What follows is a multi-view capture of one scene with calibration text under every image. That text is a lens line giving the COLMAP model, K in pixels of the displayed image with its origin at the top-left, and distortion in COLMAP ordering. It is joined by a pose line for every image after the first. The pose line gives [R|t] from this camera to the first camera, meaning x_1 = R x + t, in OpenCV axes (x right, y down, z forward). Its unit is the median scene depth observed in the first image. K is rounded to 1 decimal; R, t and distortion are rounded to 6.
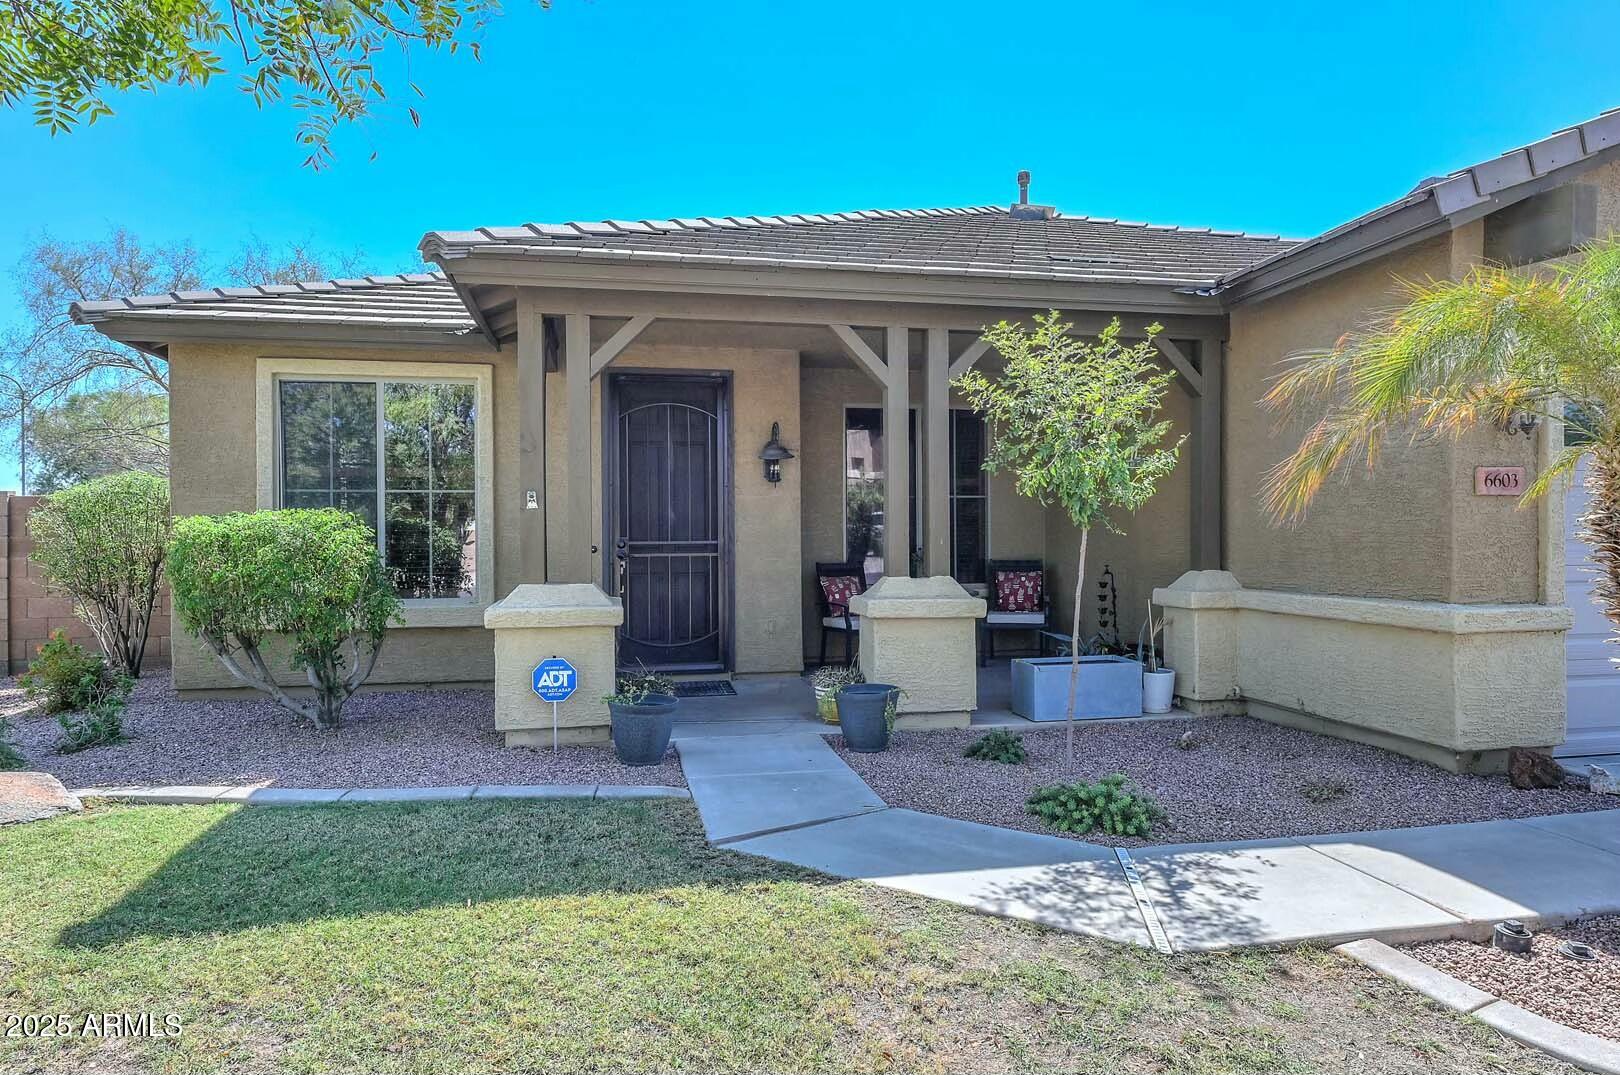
lens RADIAL K [[966.4, 0, 809.6], [0, 966.4, 538.4], [0, 0, 1]] dist [0.001234, 0.000295]
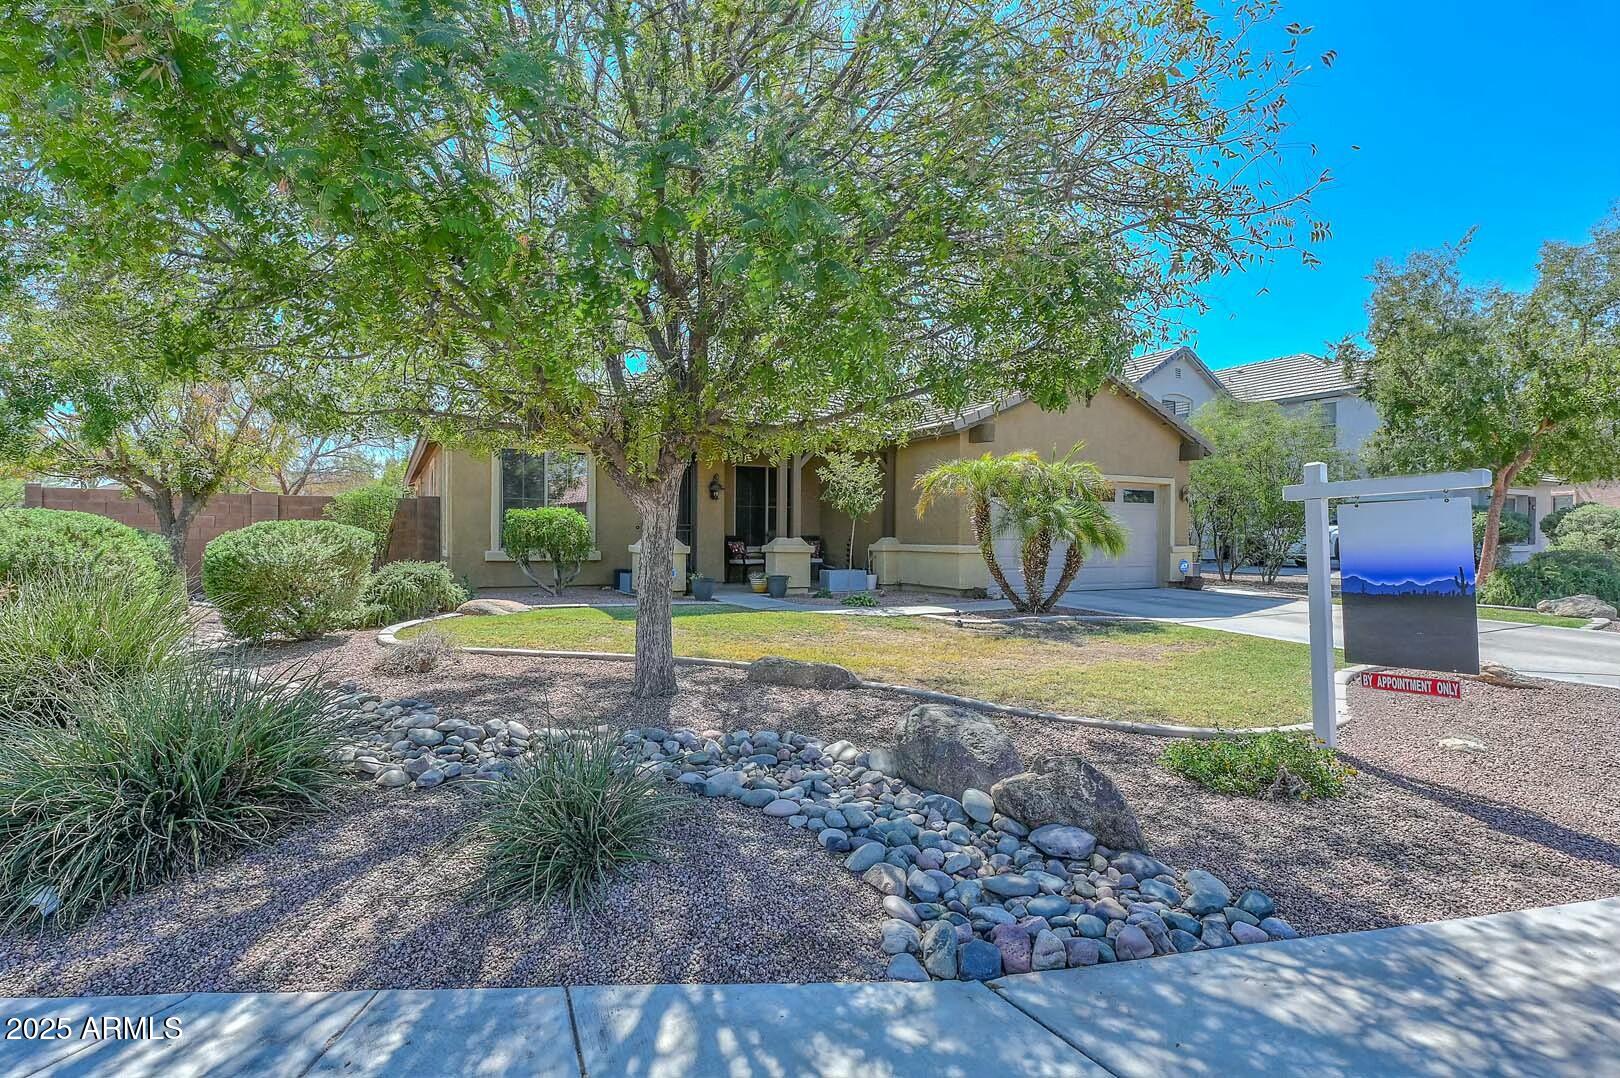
lens RADIAL K [[800.1, 0, 810.6], [0, 800.1, 537.2], [0, 0, 1]] dist [-0.000307, -0.000014]
pose [[0.947738, 0.011963, 0.318825, -0.544501], [-0.010981, 0.999928, -0.004874, 0.047946], [-0.318860, 0.001119, 0.947801, -1.127427]]
